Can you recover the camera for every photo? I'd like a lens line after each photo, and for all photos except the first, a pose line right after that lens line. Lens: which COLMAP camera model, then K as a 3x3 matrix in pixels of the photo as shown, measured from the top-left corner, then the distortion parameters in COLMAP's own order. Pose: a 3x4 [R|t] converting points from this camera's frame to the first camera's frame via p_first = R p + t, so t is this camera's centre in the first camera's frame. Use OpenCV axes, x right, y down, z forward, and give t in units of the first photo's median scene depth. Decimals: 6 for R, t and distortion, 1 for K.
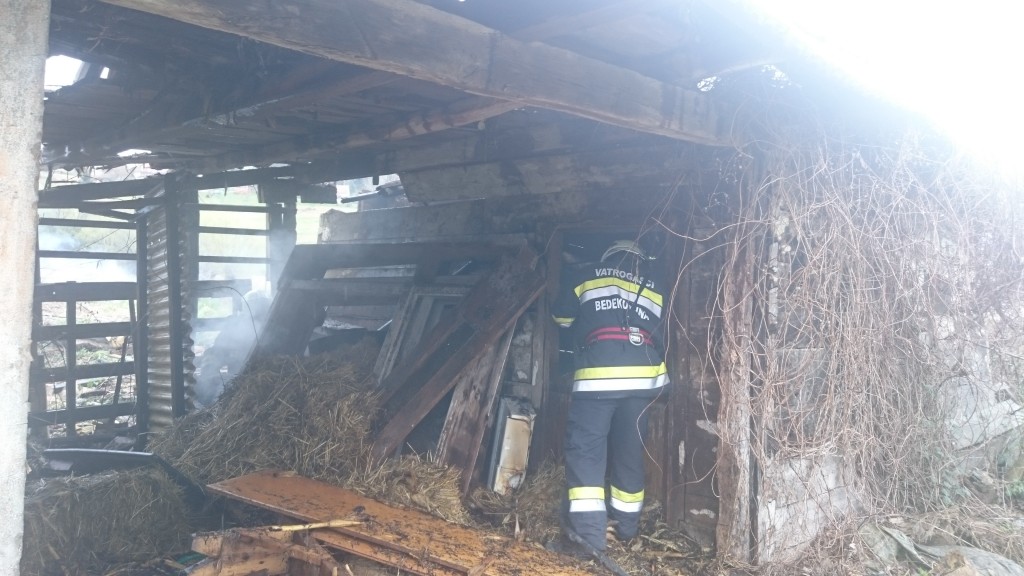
lens RADIAL K [[778.5, 0, 512.0], [0, 778.5, 288.0], [0, 0, 1]] dist [0.051644, -0.033091]
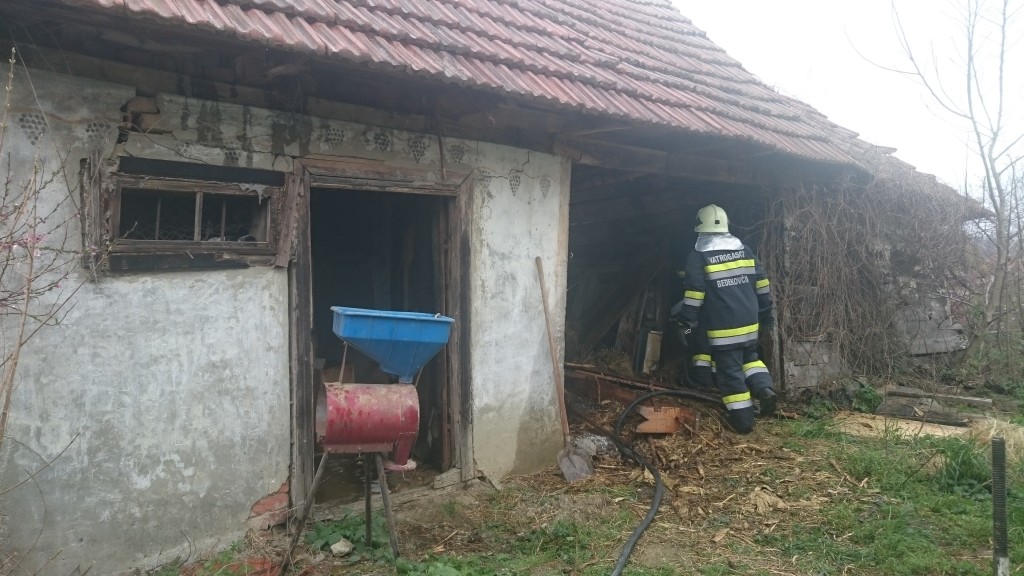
lens RADIAL K [[772.8, 0, 512.0], [0, 772.8, 288.0], [0, 0, 1]] dist [-0.000857, -0.002239]
pose [[0.996887, -0.048210, -0.062387, -0.236706], [0.045785, 0.998161, -0.039736, 0.132459], [0.064188, 0.036756, 0.997261, -0.976850]]
